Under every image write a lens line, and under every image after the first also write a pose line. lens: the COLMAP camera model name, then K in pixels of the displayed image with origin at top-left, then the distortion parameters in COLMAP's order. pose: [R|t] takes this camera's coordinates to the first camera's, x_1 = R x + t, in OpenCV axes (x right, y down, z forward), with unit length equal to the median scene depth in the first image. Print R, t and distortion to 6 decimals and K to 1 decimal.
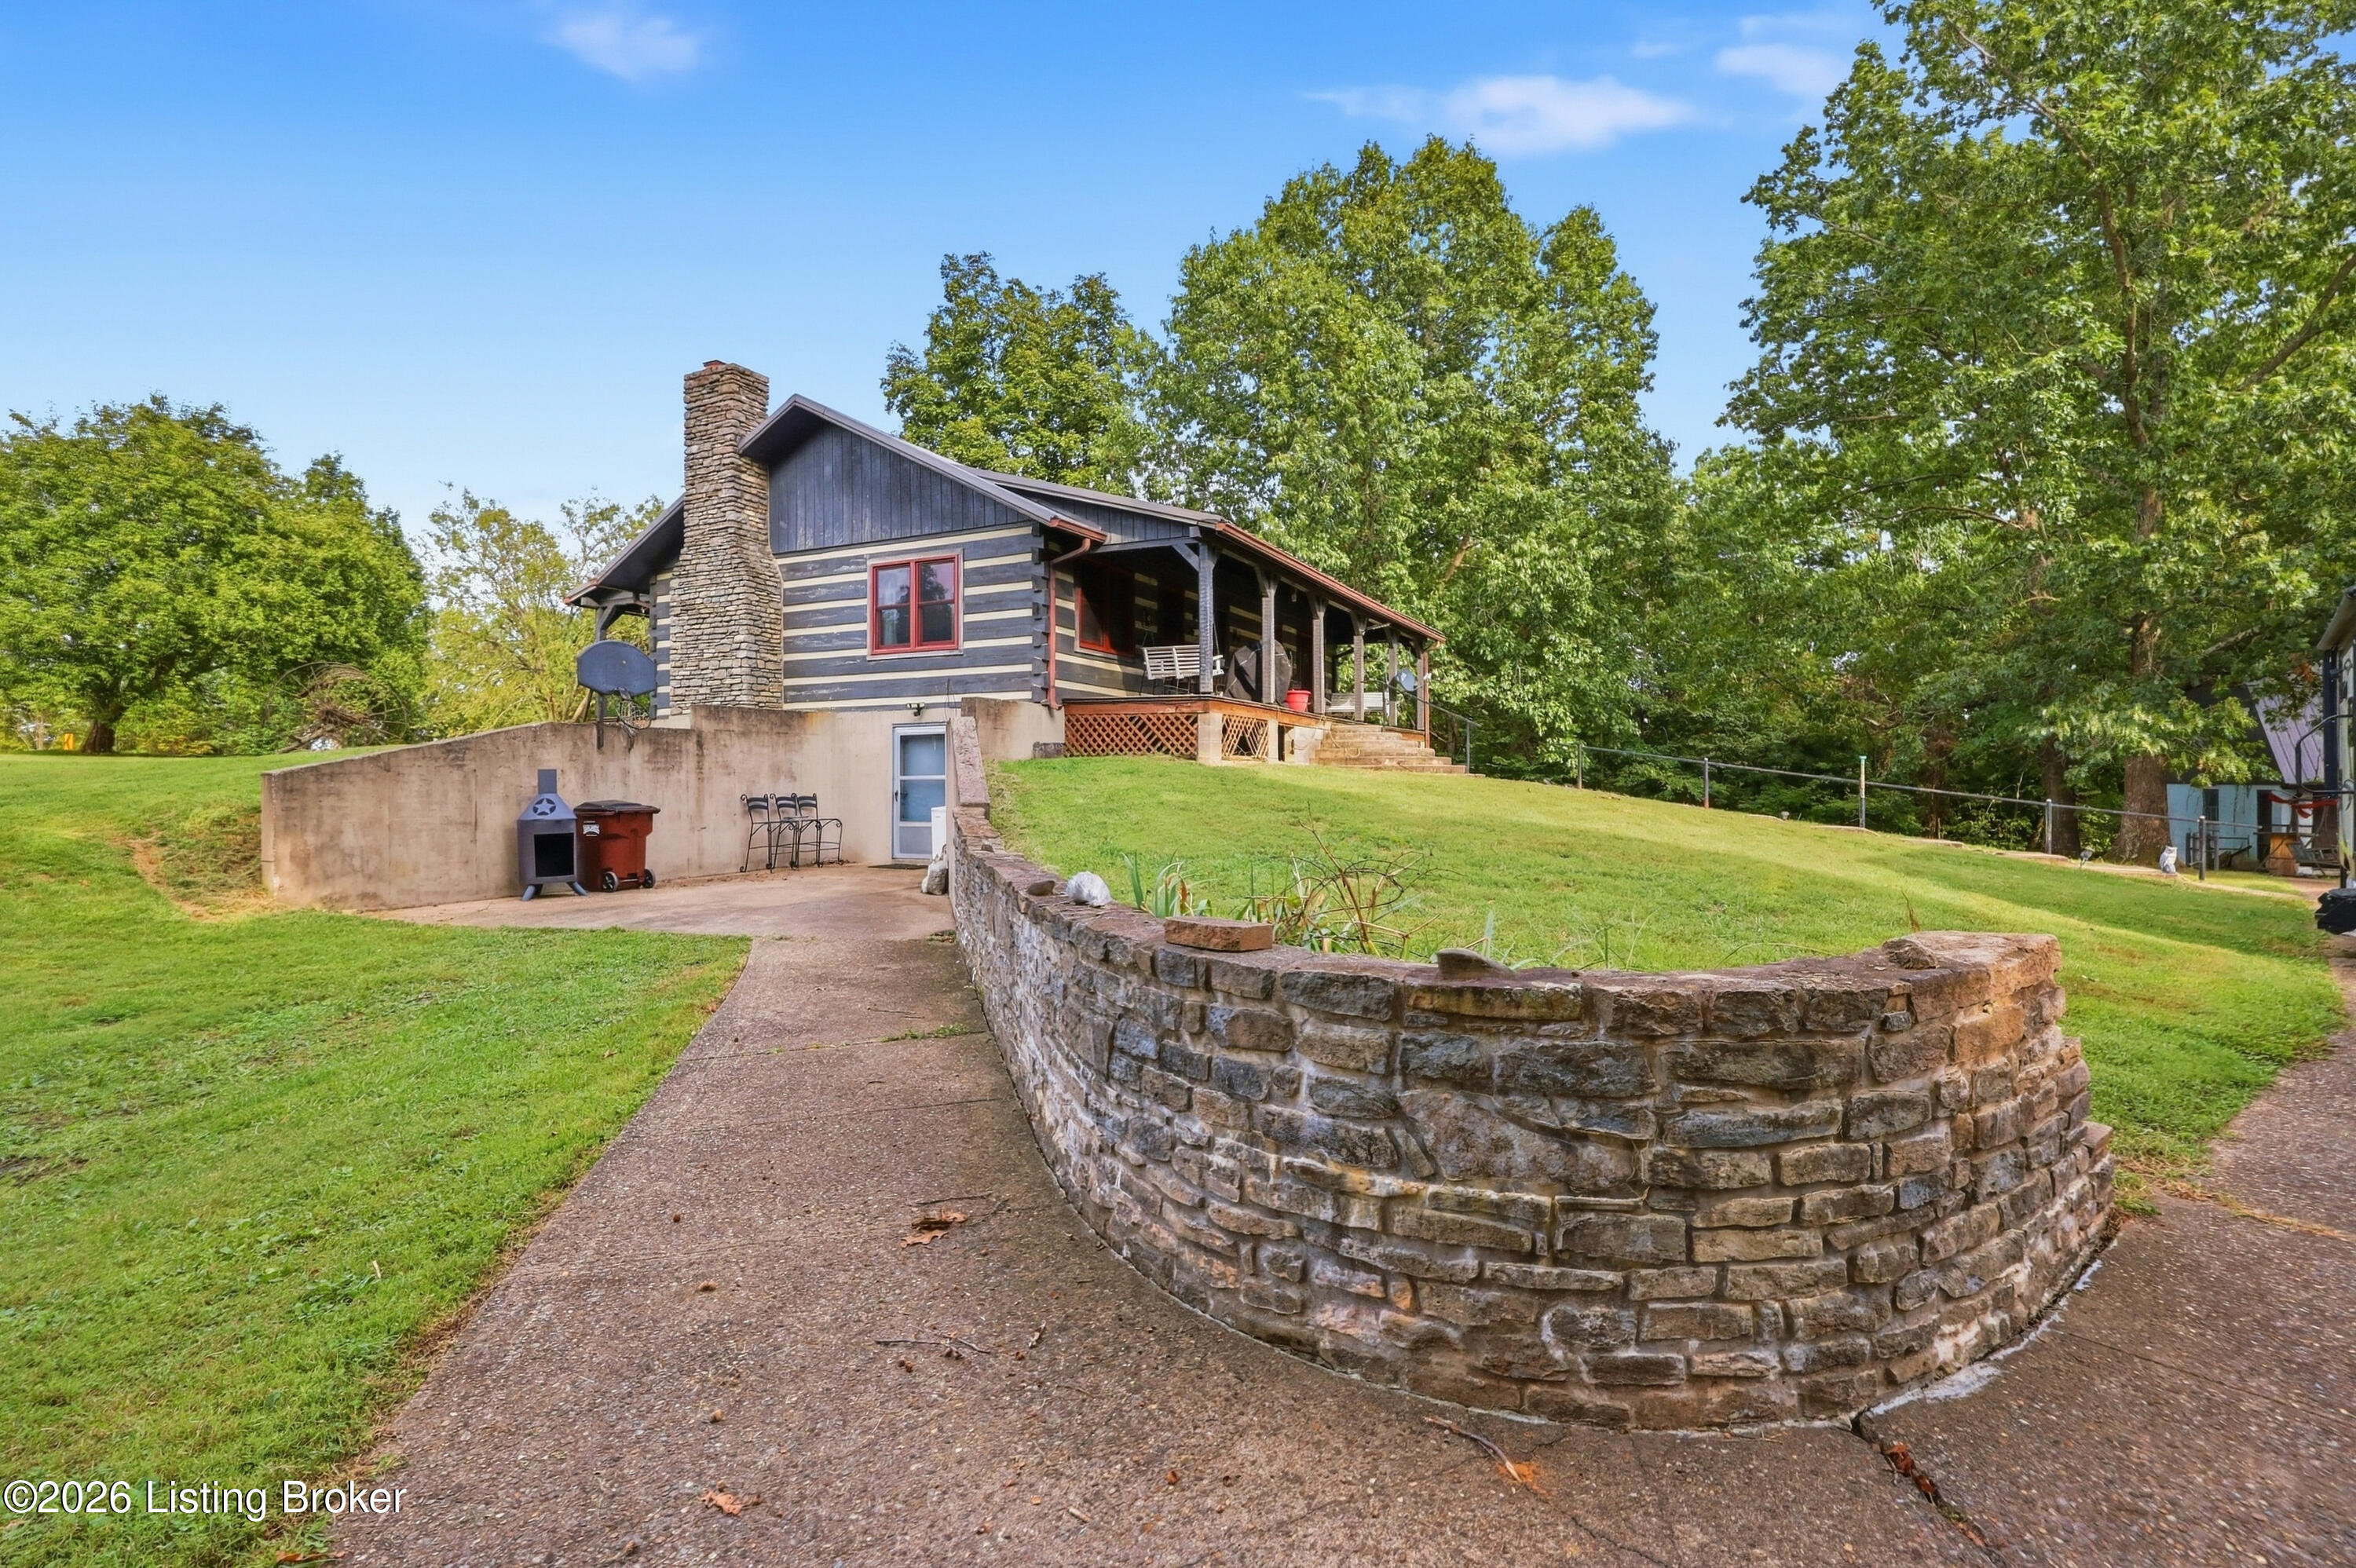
lens RADIAL K [[967.8, 0, 1176.1], [0, 967.8, 756.2], [0, 0, 1]] dist [0.000936, 0.000164]
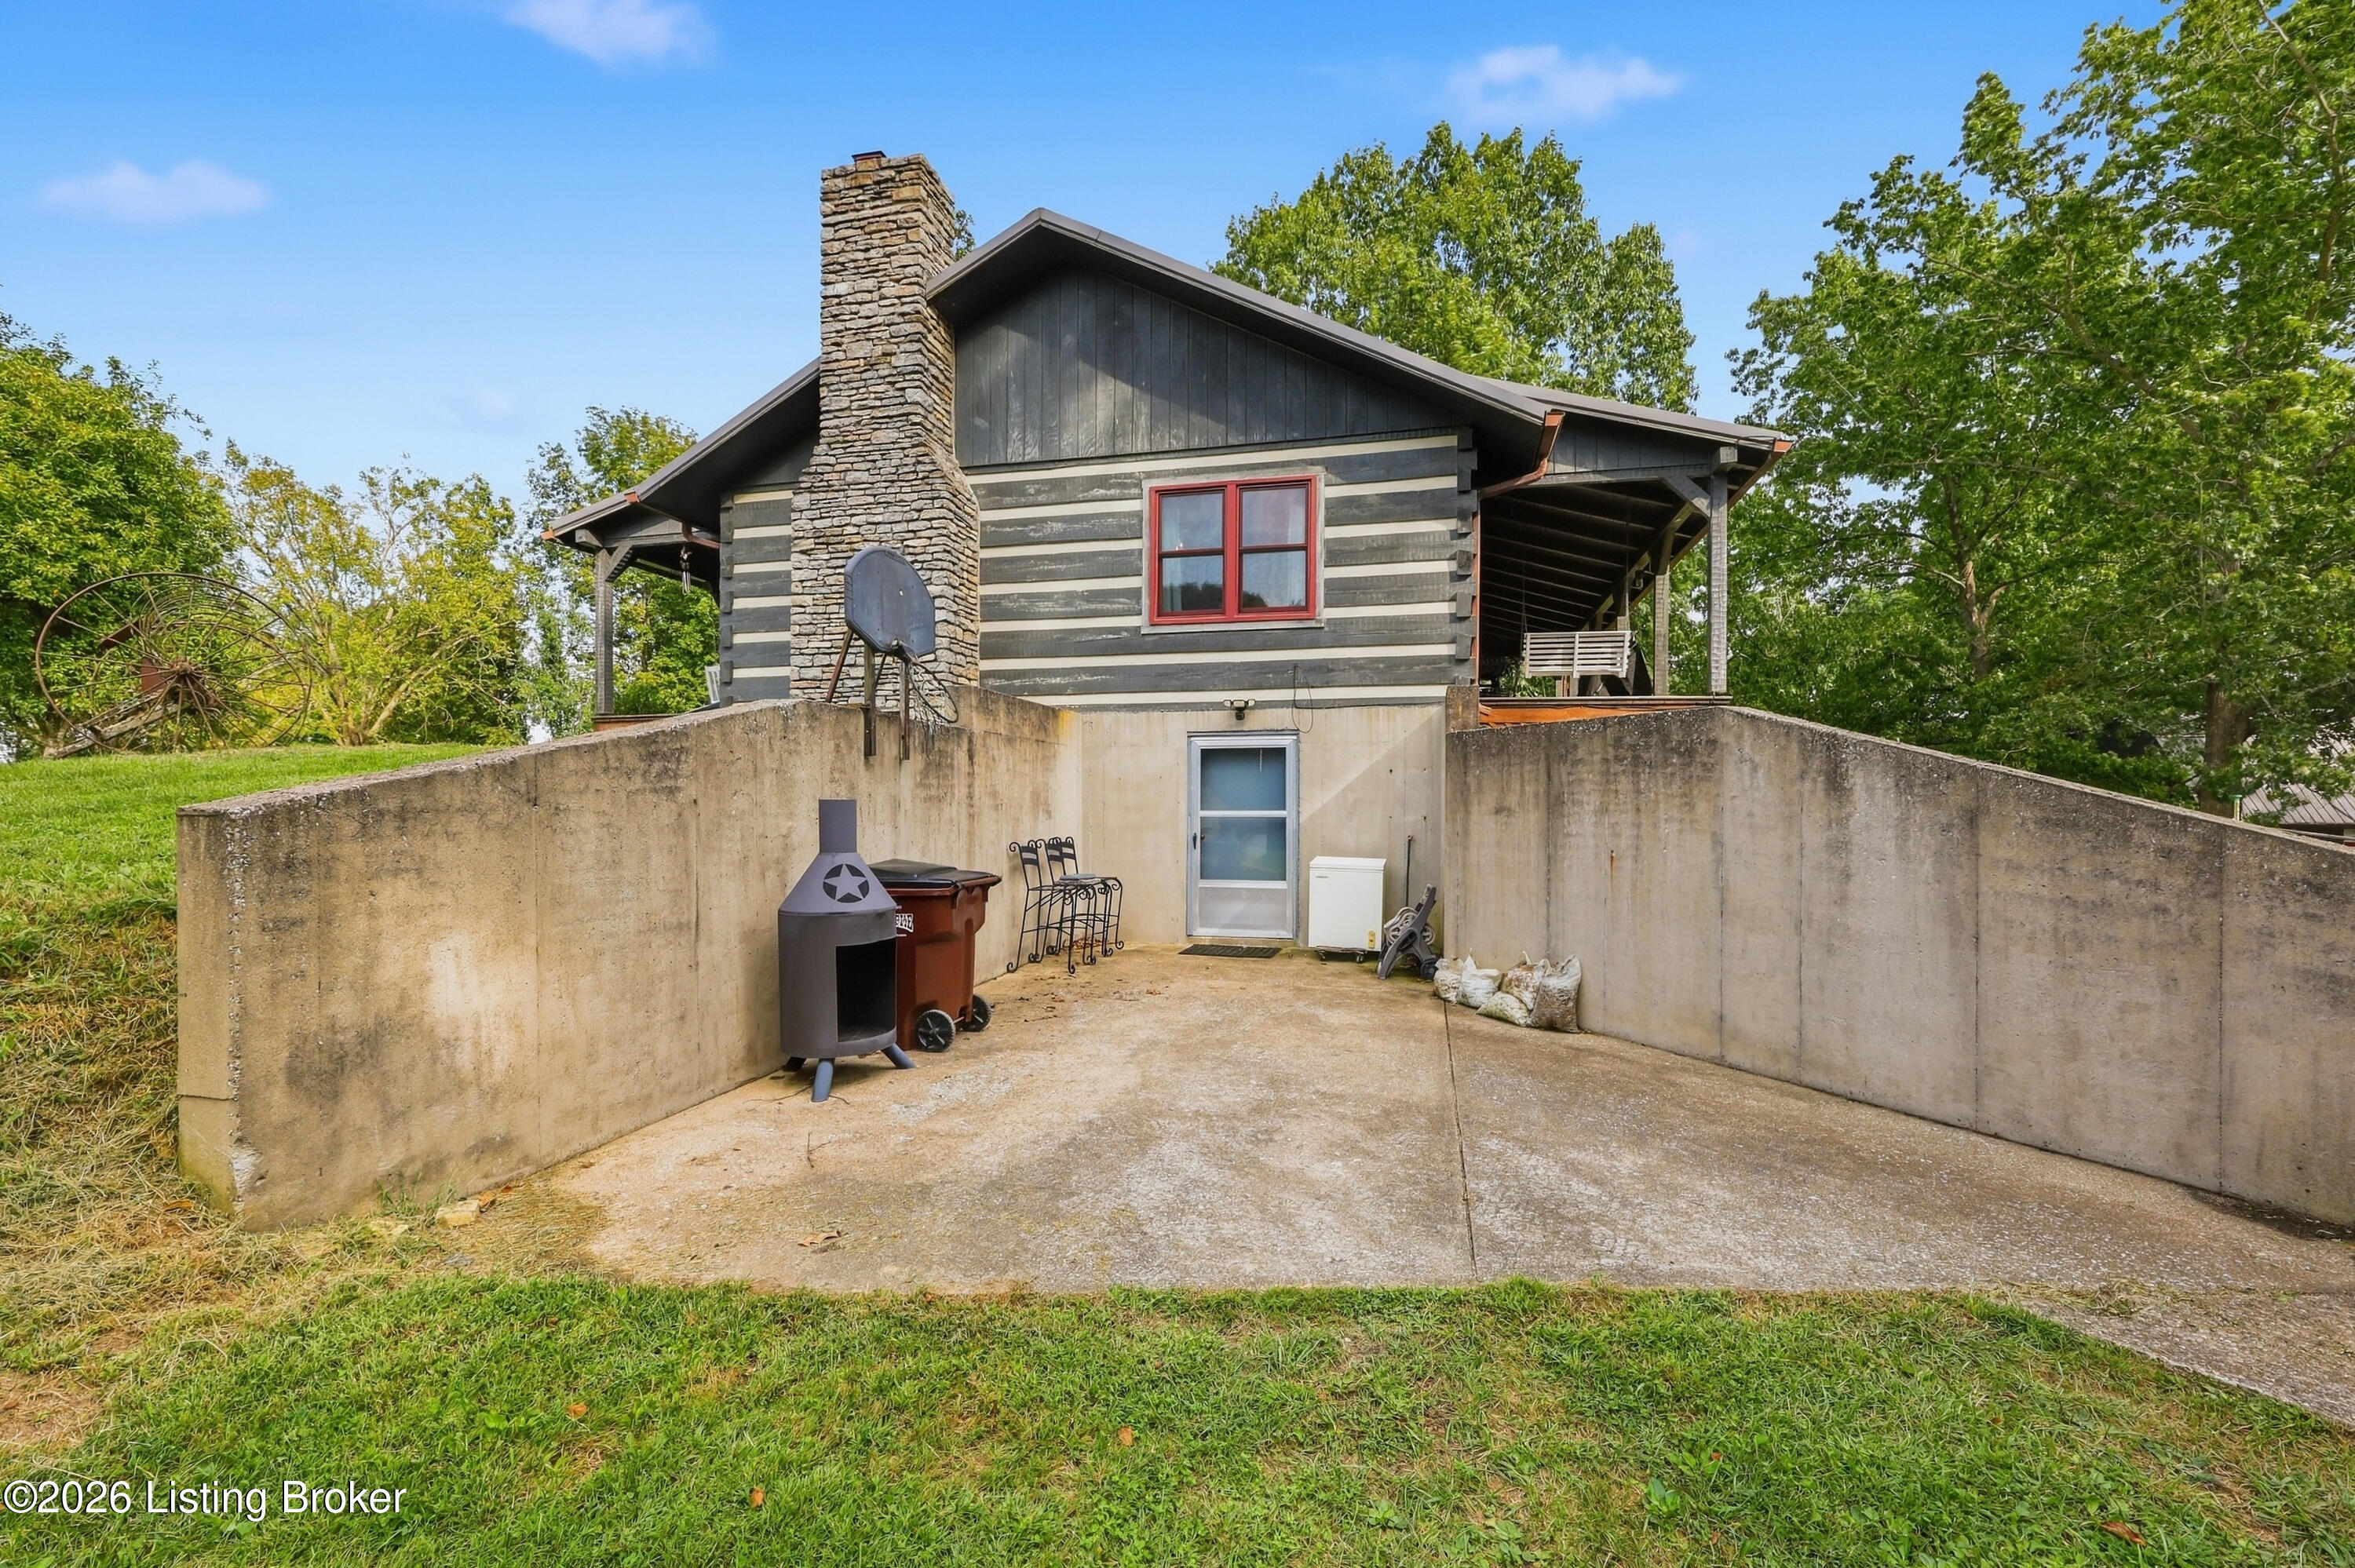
lens RADIAL K [[898.7, 0, 1178.5], [0, 898.7, 795.1], [0, 0, 1]] dist [-0.001429, -0.000165]
pose [[0.978510, 0.009709, 0.205971, -0.408512], [-0.011995, 0.999880, 0.009852, 0.003841], [-0.205850, -0.012111, 0.978509, 0.387354]]
